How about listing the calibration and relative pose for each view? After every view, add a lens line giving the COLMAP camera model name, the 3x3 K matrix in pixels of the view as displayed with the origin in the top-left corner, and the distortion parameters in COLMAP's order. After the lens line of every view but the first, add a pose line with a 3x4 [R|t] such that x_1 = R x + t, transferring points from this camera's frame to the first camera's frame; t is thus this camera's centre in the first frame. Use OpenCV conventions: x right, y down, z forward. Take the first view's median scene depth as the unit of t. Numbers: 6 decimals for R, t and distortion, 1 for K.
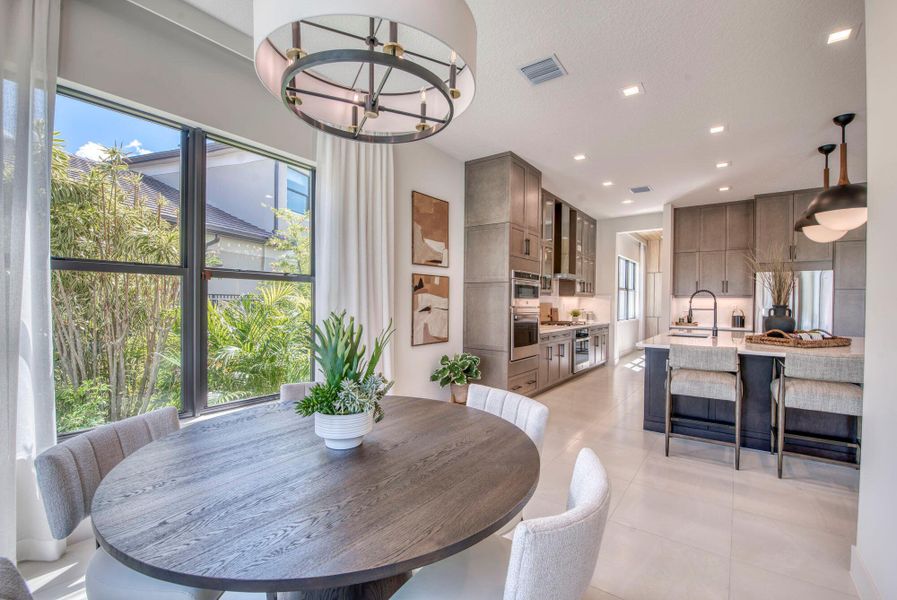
lens RADIAL K [[391.5, 0, 462.2], [0, 391.5, 303.7], [0, 0, 1]] dist [-0.003319, -0.000667]
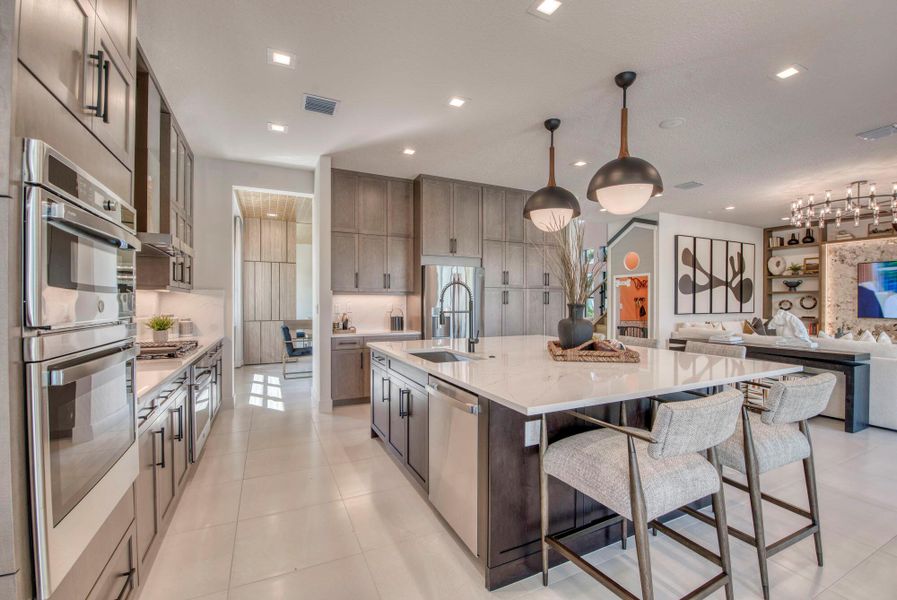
lens RADIAL K [[391.5, 0, 462.2], [0, 391.5, 303.7], [0, 0, 1]] dist [-0.003319, -0.000667]
pose [[0.470827, -0.010472, 0.882164, 0.038376], [0.008390, 0.999937, 0.007393, -0.002184], [-0.882186, 0.003920, 0.470885, 0.500305]]
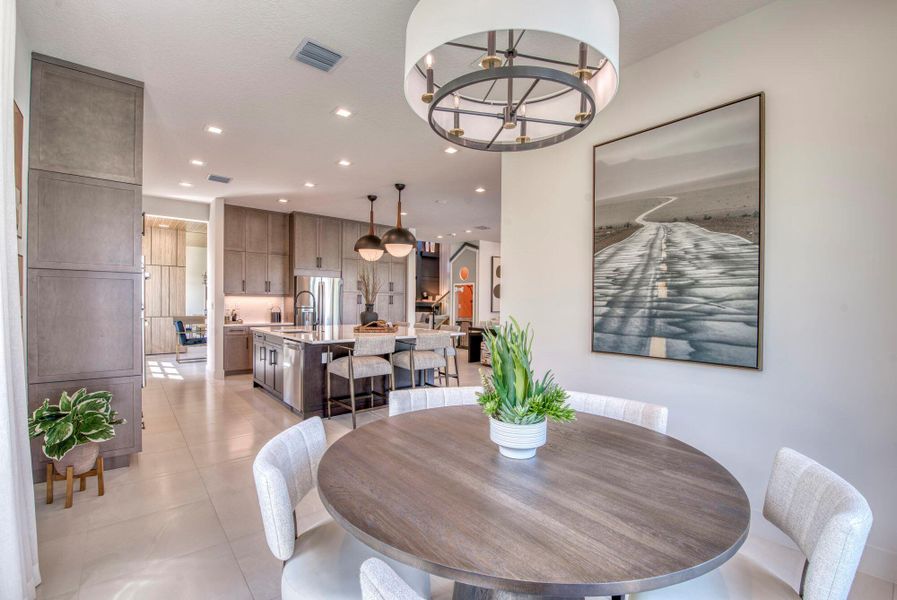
lens RADIAL K [[397.5, 0, 463.9], [0, 397.5, 307.4], [0, 0, 1]] dist [-0.003190, -0.000408]
pose [[0.242508, -0.015652, 0.970023, -0.292263], [-0.002732, 0.999855, 0.016816, -0.005197], [-0.970146, -0.006728, 0.242430, 0.193999]]
